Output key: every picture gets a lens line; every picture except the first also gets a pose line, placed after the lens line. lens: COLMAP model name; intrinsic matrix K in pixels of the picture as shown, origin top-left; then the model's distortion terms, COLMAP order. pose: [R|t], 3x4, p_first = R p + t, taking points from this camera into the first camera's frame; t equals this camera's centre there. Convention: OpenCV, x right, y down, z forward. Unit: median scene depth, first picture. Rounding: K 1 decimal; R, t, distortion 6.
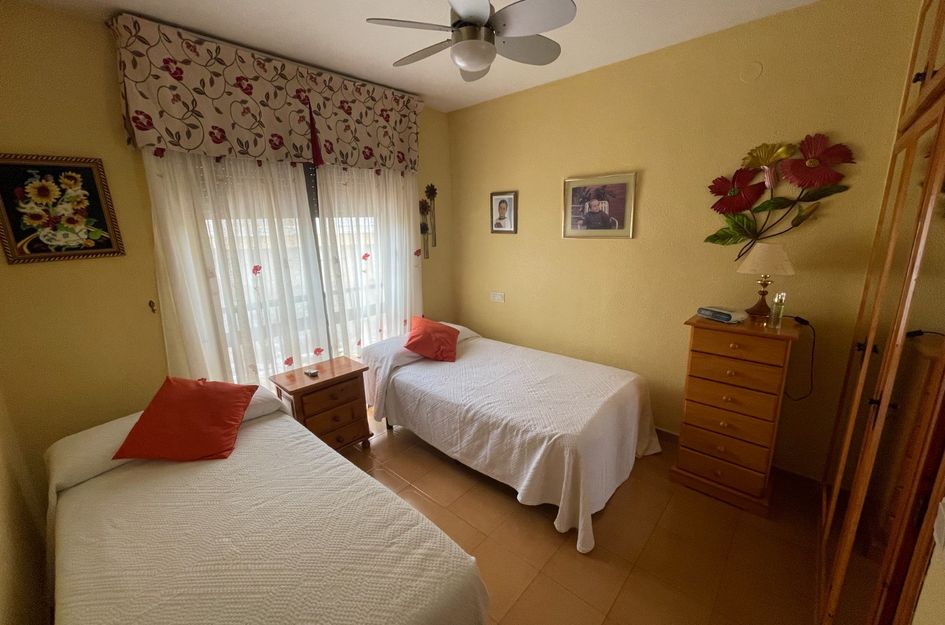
lens RADIAL K [[376.3, 0, 475.6], [0, 376.3, 311.5], [0, 0, 1]] dist [-0.004650, -0.000080]
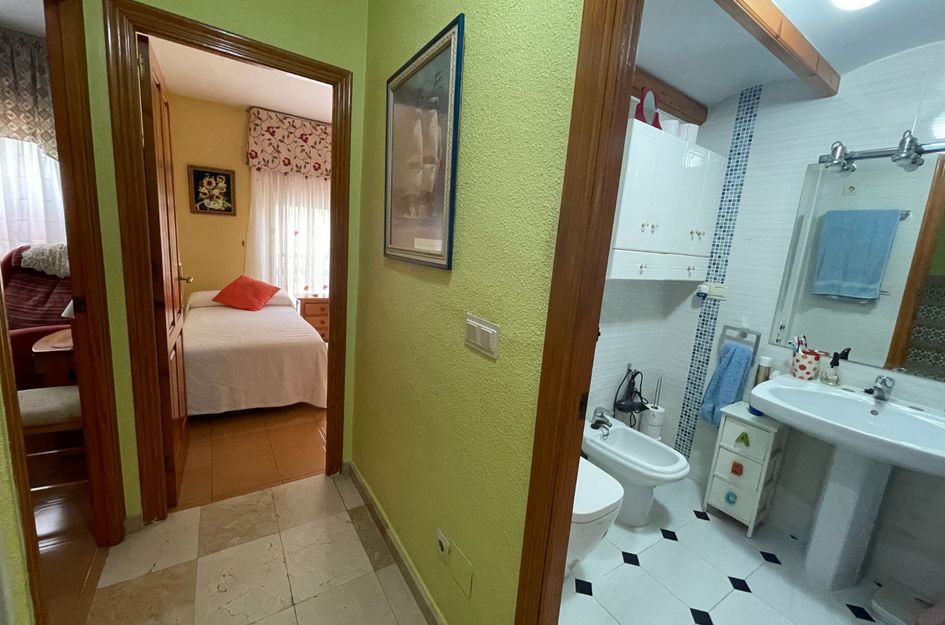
lens RADIAL K [[376.3, 0, 465.9], [0, 376.3, 308.6], [0, 0, 1]] dist [-0.004650, -0.000080]
pose [[0.965157, 0.138719, -0.221877, 0.839541], [-0.153659, 0.986783, -0.051469, 0.271630], [0.211804, 0.083769, 0.973715, -0.724222]]
